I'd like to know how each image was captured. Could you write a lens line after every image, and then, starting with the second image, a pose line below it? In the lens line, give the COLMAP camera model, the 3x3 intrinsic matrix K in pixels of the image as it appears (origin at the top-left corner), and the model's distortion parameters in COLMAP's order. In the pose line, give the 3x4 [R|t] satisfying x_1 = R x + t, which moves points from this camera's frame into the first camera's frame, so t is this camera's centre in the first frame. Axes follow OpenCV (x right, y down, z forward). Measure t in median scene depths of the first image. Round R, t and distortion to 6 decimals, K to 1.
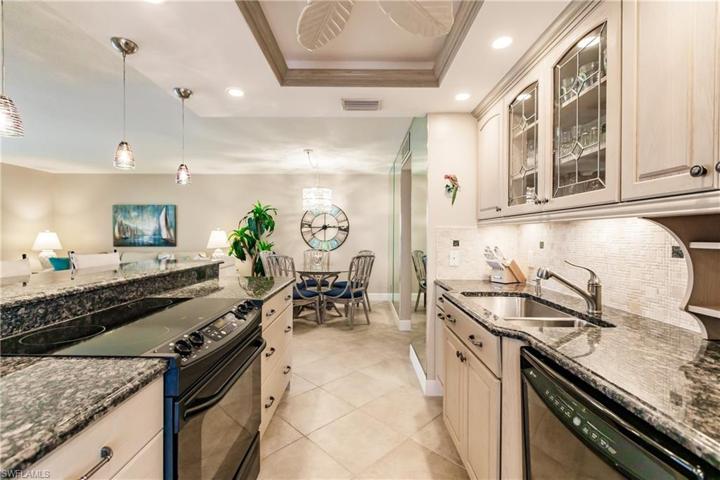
lens RADIAL K [[334.2, 0, 359.9], [0, 334.2, 238.0], [0, 0, 1]] dist [0.000018, -0.000002]
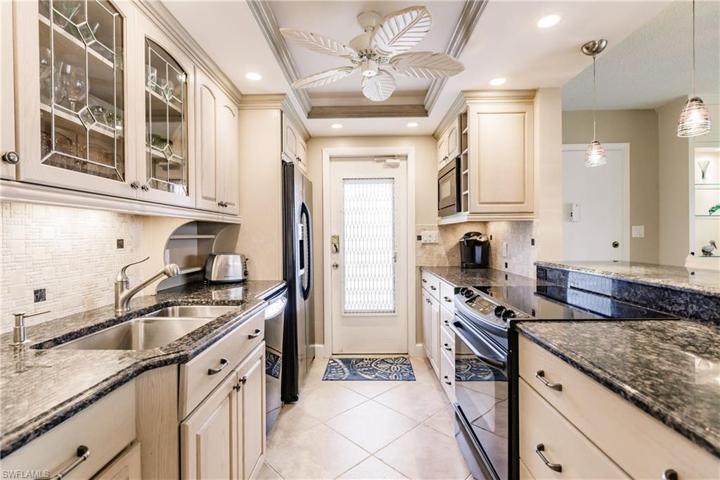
lens RADIAL K [[334.2, 0, 359.9], [0, 334.2, 238.0], [0, 0, 1]] dist [0.000018, -0.000002]
pose [[-0.999851, 0.002774, 0.017043, 0.005393], [0.002987, 0.999918, 0.012481, 0.005140], [-0.017007, 0.012530, -0.999777, 1.839891]]
